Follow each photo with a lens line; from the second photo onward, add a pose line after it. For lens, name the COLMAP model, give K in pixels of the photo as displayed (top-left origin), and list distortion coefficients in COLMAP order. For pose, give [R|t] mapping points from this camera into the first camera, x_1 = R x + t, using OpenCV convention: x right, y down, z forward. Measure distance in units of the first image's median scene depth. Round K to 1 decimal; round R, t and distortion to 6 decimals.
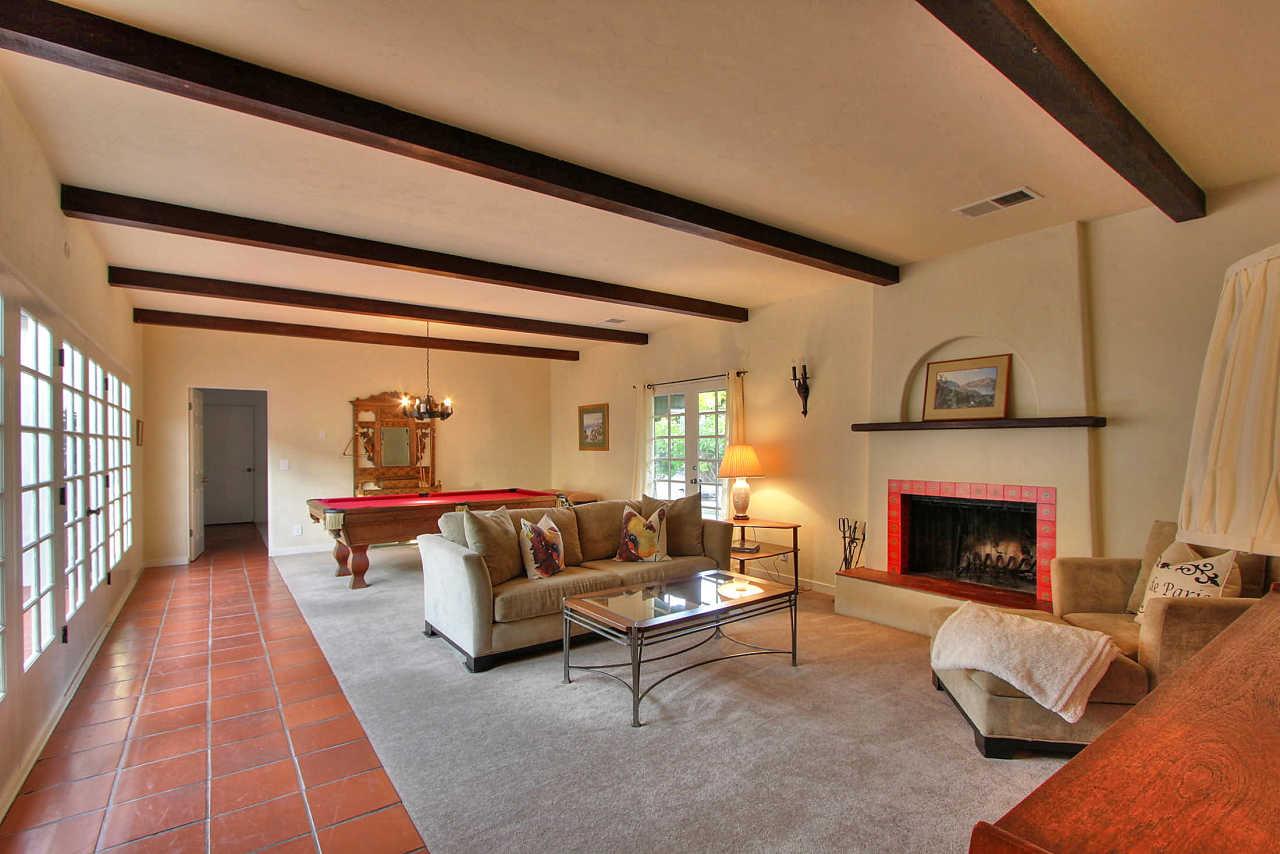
lens RADIAL K [[594.4, 0, 641.7], [0, 594.4, 433.6], [0, 0, 1]] dist [-0.019644, 0.003326]
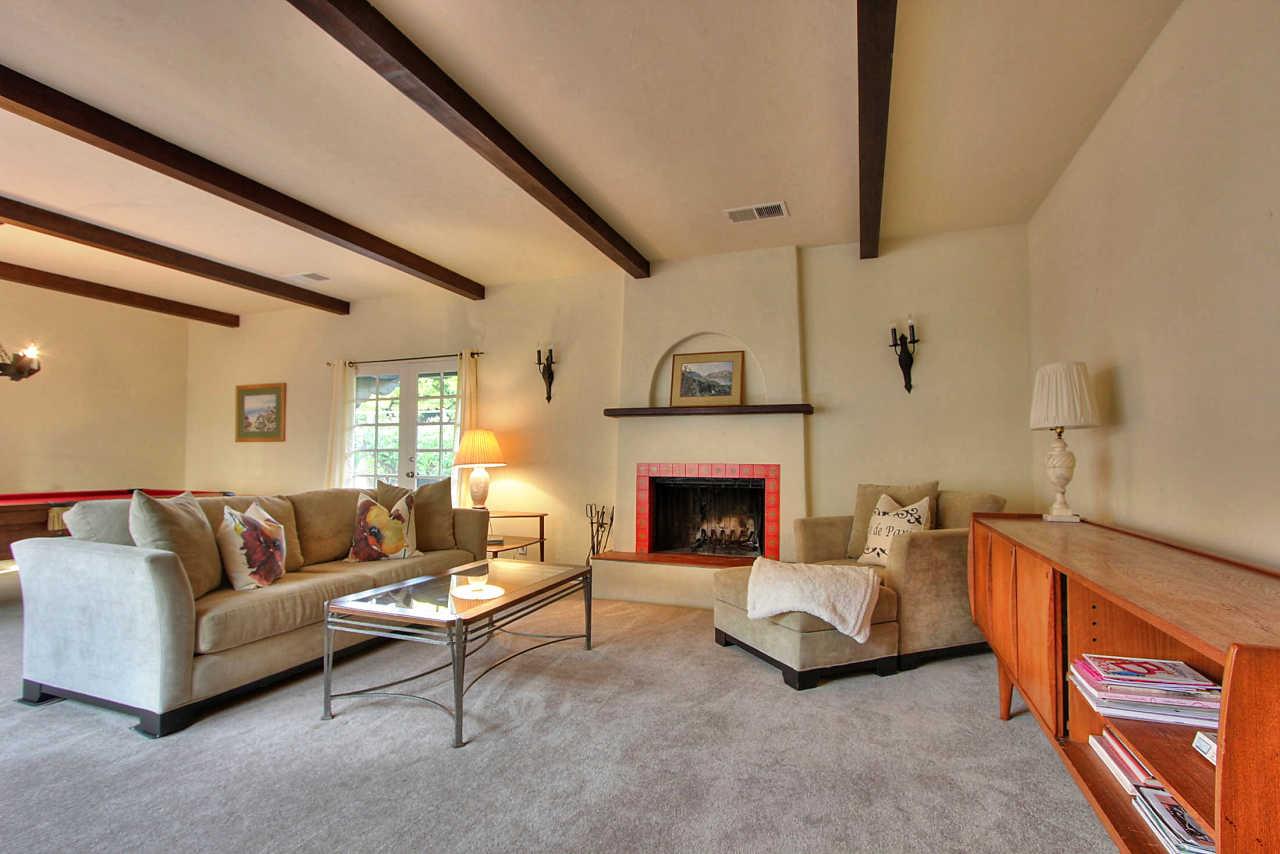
lens RADIAL K [[594.4, 0, 641.5], [0, 594.4, 434.5], [0, 0, 1]] dist [-0.019644, 0.003326]
pose [[0.836296, 0.033789, 0.547236, -0.181825], [-0.018350, 0.999265, -0.033657, 0.075745], [-0.547971, 0.018106, 0.836301, 0.150451]]
